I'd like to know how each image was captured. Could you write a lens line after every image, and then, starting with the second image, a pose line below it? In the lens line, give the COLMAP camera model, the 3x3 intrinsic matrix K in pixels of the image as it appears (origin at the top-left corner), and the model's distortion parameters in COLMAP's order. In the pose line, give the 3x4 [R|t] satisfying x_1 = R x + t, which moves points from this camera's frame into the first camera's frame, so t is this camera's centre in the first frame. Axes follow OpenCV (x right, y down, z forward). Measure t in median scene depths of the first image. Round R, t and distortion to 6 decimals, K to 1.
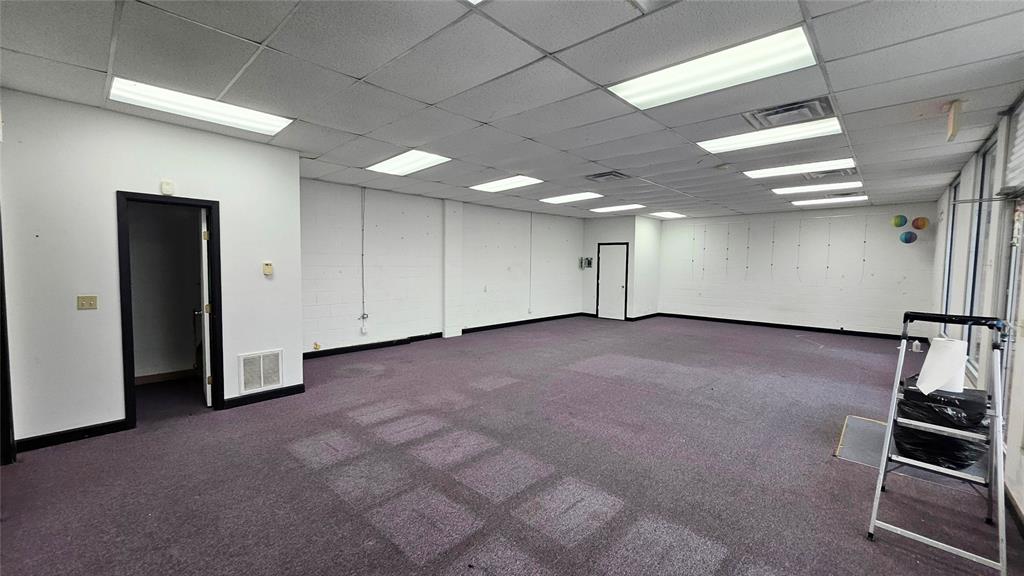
lens RADIAL K [[402.2, 0, 518.8], [0, 402.2, 286.7], [0, 0, 1]] dist [-0.001193, -0.000072]
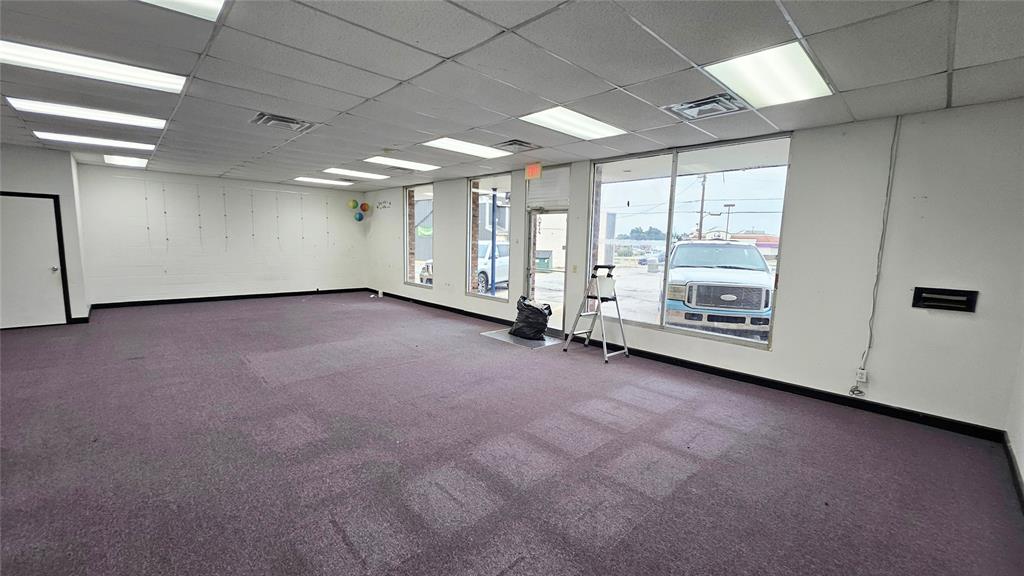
lens RADIAL K [[402.2, 0, 518.8], [0, 402.2, 286.7], [0, 0, 1]] dist [-0.001193, -0.000072]
pose [[0.062602, -0.118903, 0.990930, -0.466436], [0.034227, 0.992550, 0.116935, -0.033243], [-0.997452, 0.026596, 0.066205, 0.442548]]
